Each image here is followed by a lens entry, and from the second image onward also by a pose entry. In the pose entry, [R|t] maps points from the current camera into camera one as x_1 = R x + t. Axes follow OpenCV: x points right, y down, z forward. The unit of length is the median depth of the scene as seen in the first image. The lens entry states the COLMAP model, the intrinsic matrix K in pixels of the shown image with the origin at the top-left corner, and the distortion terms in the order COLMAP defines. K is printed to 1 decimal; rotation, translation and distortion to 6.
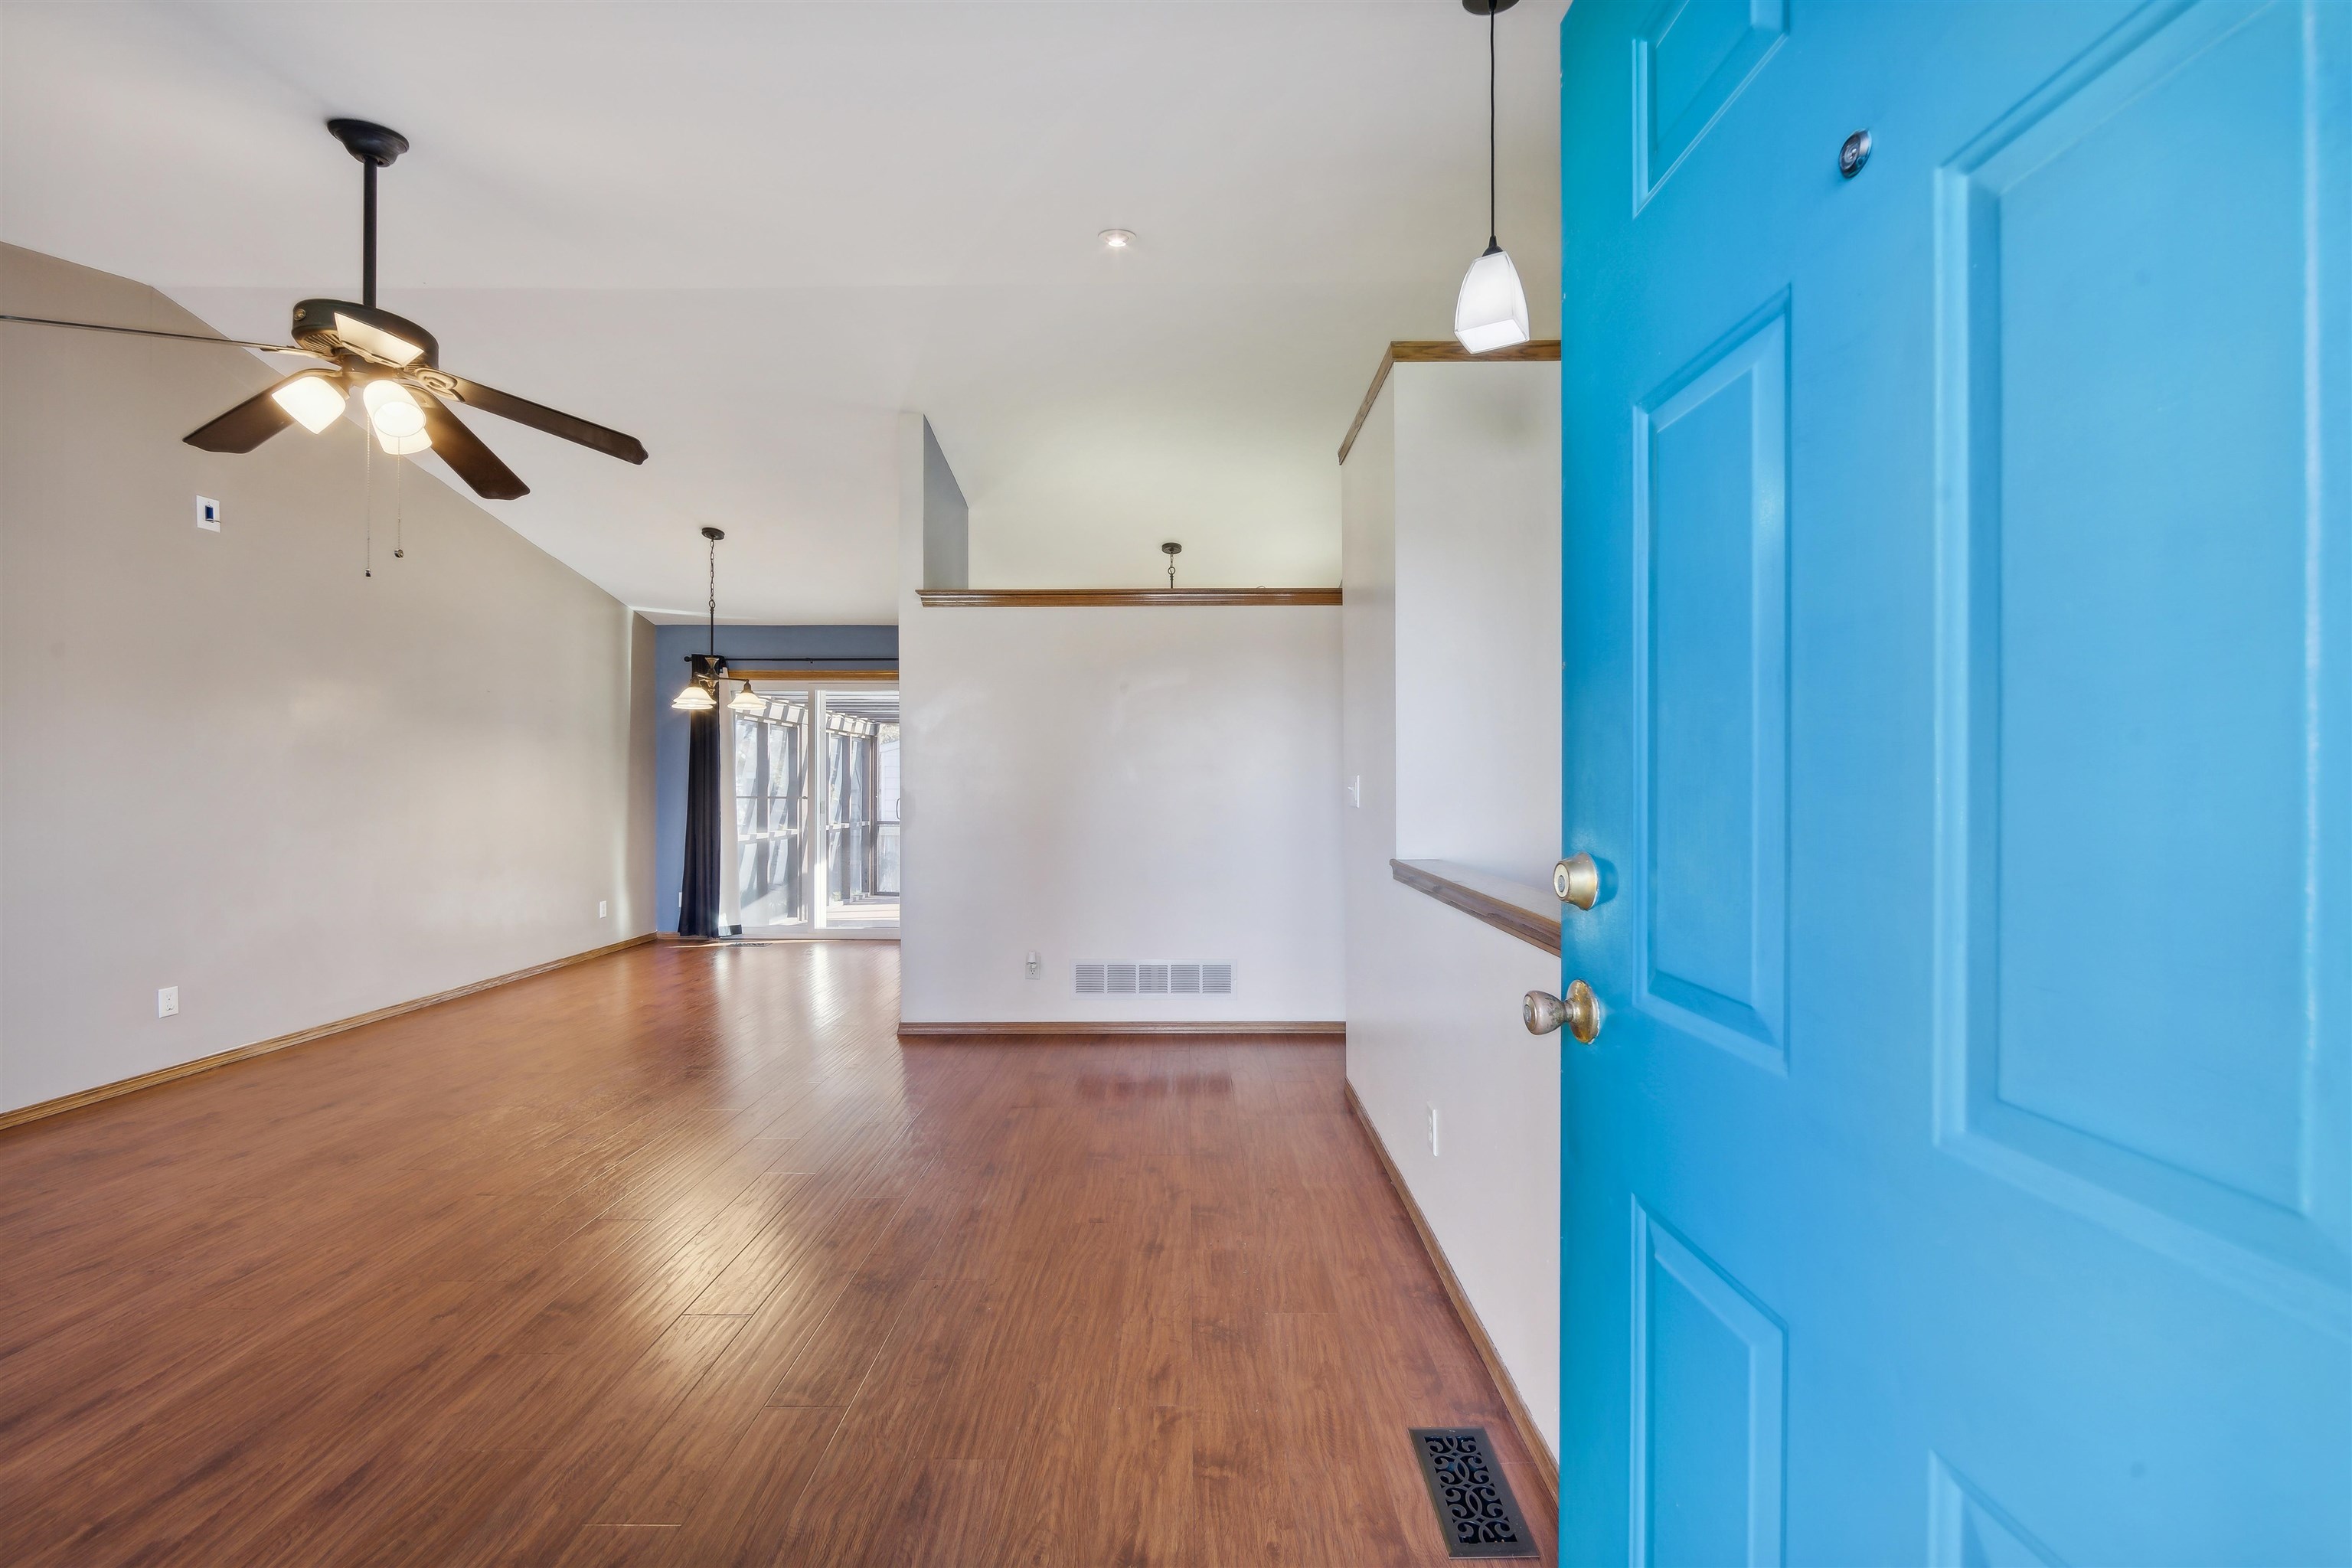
lens RADIAL K [[939.5, 0, 1174.7], [0, 939.5, 784.5], [0, 0, 1]] dist [-0.000372, -0.000721]
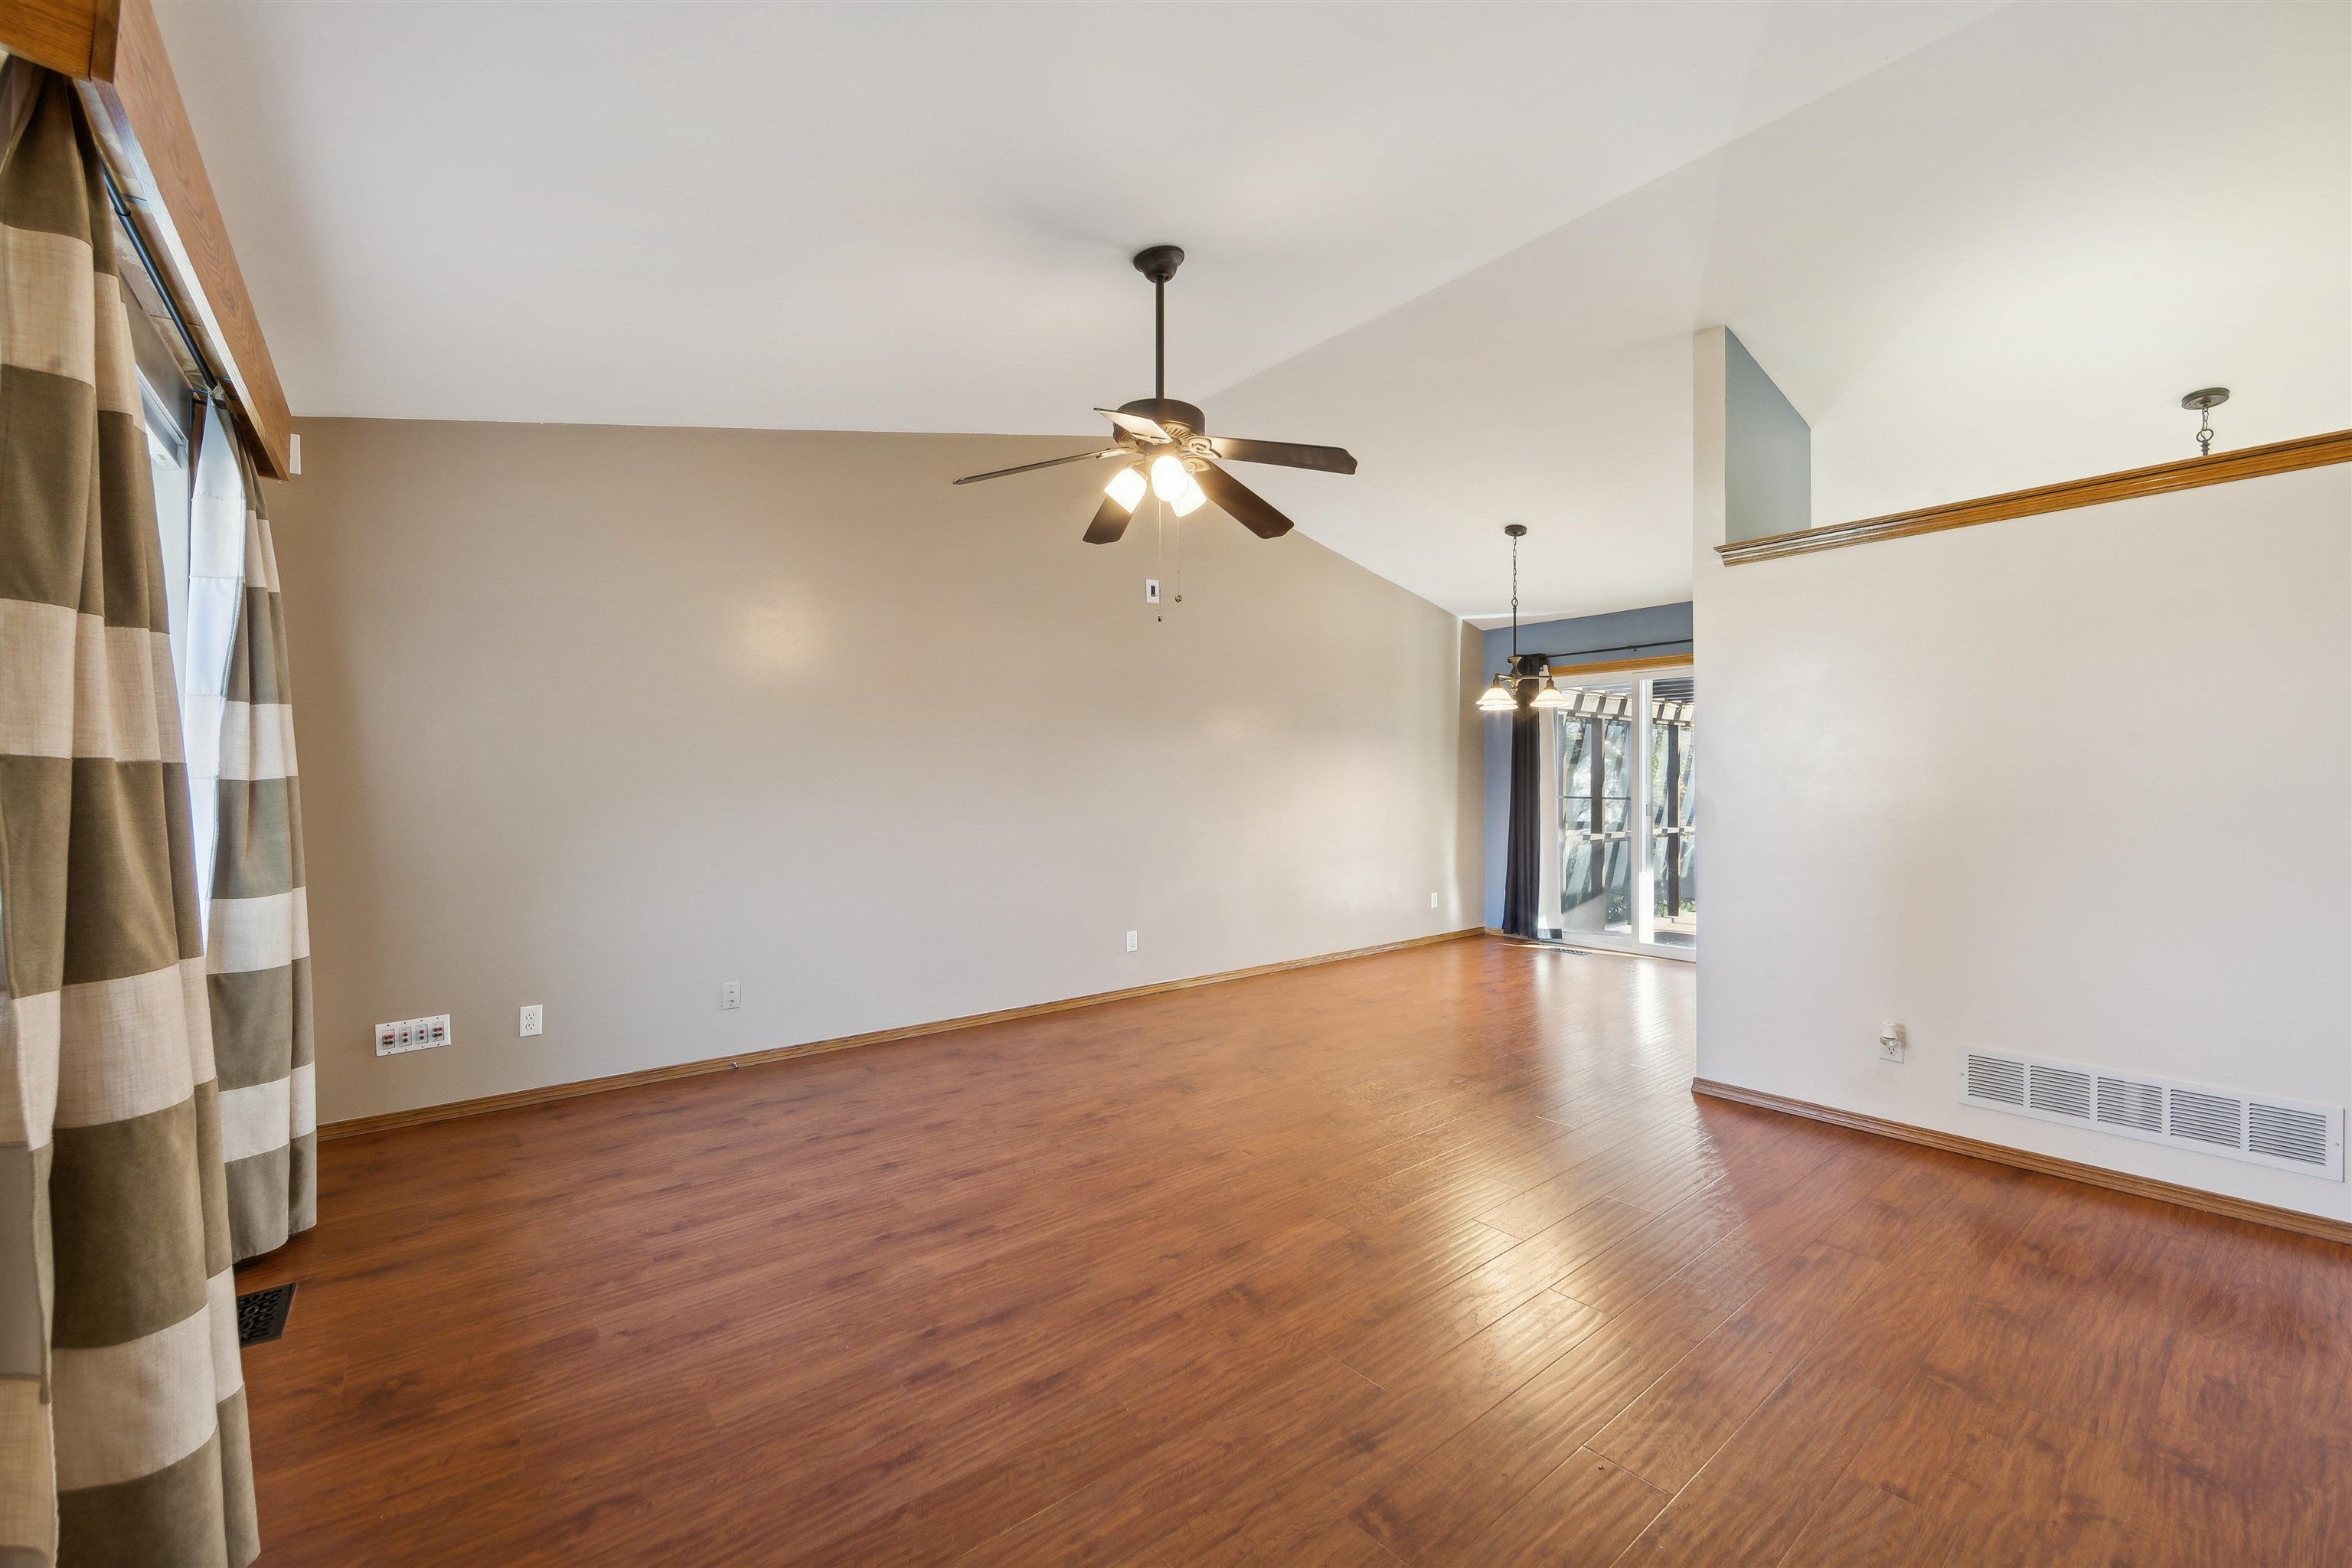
lens RADIAL K [[939.5, 0, 1179.9], [0, 939.5, 786.8], [0, 0, 1]] dist [-0.000372, -0.000721]
pose [[0.639901, 0.002031, -0.768455, 0.066349], [0.003436, 0.999979, 0.005504, -0.009579], [0.768450, -0.006163, 0.639880, 0.166095]]
